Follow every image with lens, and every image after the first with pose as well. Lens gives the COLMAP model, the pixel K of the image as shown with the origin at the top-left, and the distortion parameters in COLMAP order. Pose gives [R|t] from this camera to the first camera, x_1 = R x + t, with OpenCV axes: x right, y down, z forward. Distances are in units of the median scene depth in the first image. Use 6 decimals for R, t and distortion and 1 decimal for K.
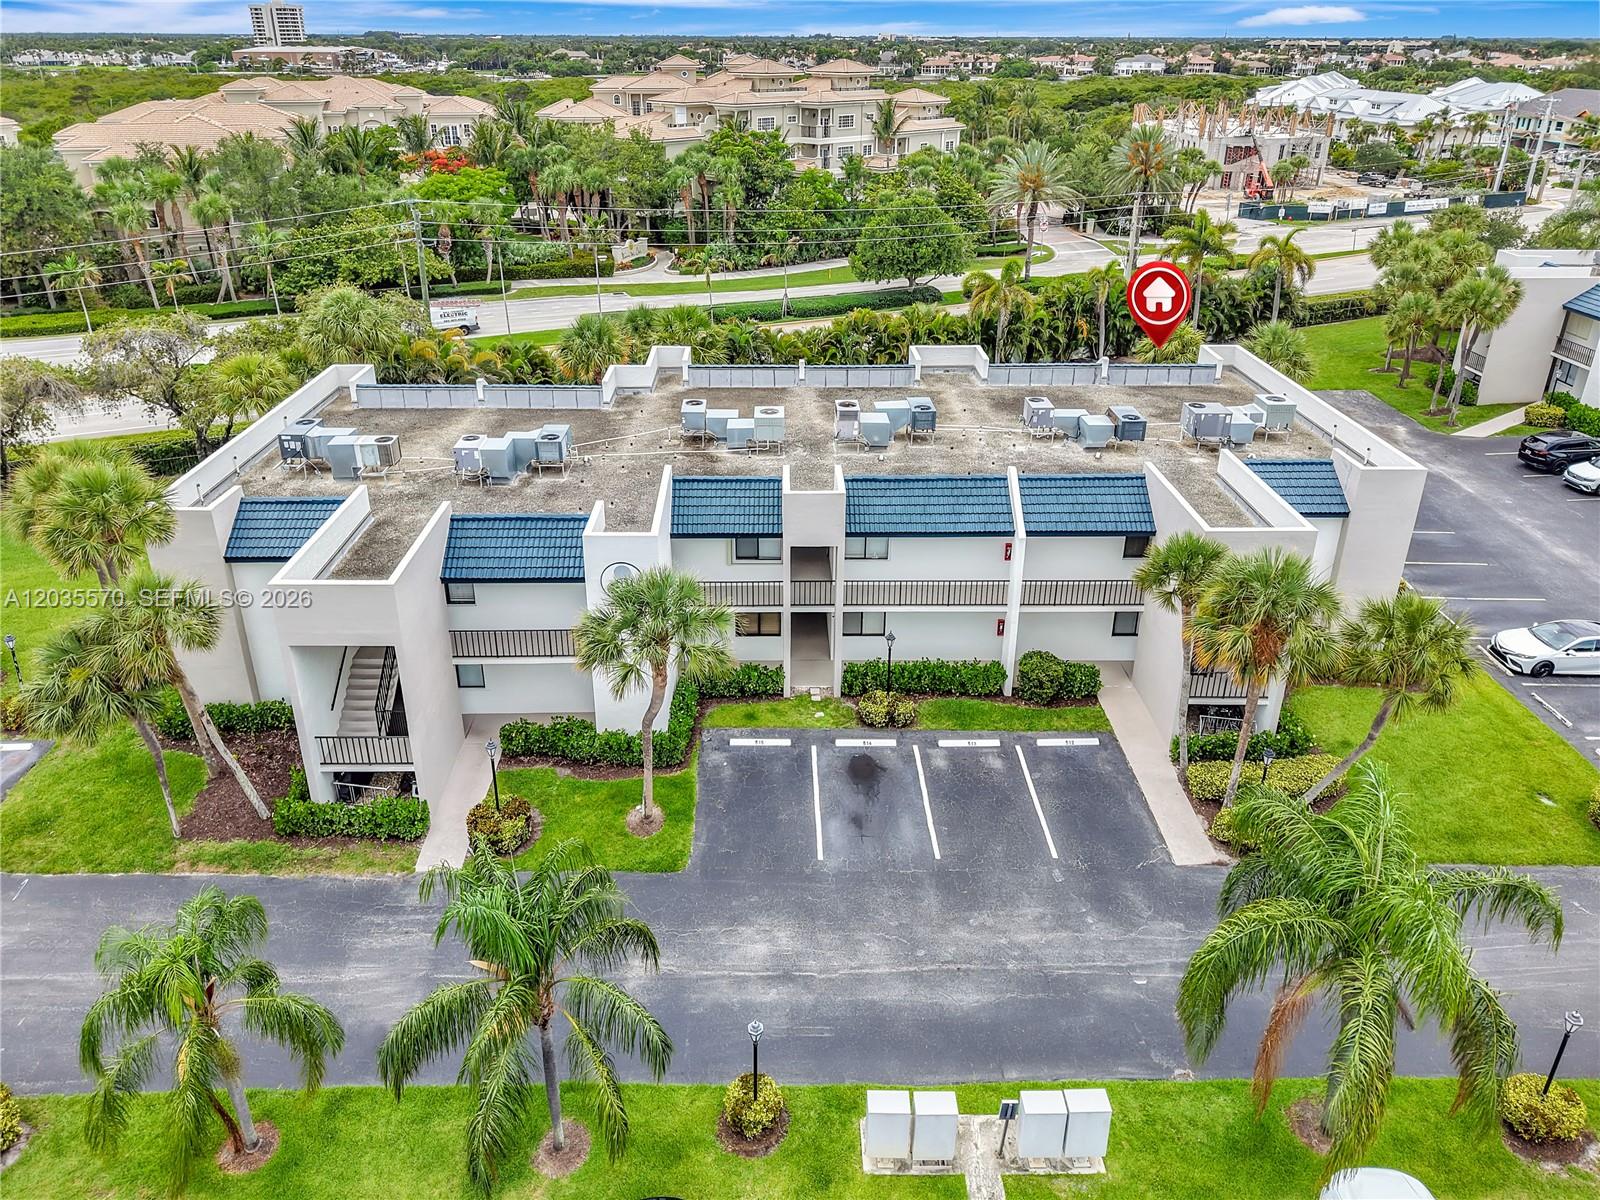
lens RADIAL K [[1089.3, 0, 792.8], [0, 1089.3, 541.7], [0, 0, 1]] dist [0.062798, -0.098106]
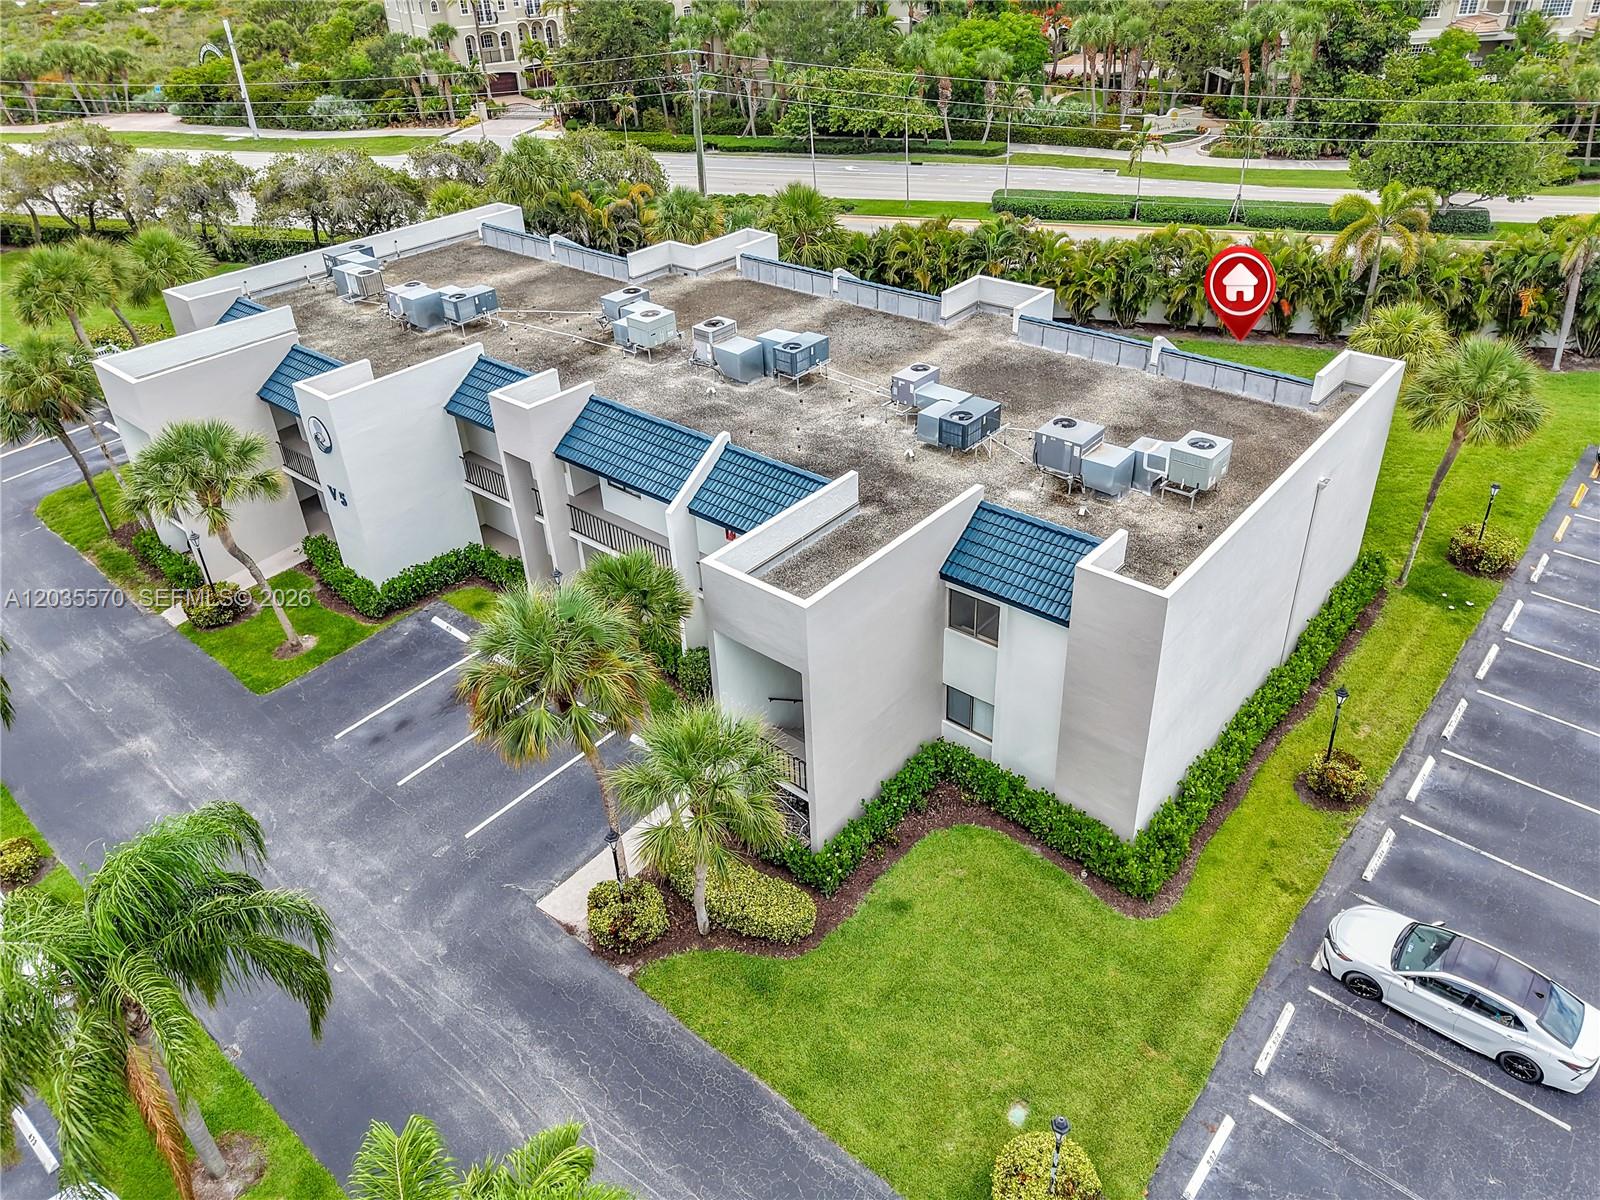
lens RADIAL K [[1130.5, 0, 800.0], [0, 1130.5, 600.0], [0, 0, 1]] dist [-0.005222, -0.001722]
pose [[0.749810, 0.335631, -0.570207, 0.420192], [-0.239931, 0.941059, 0.238414, -0.089953], [0.616618, -0.041955, 0.786144, 0.190019]]
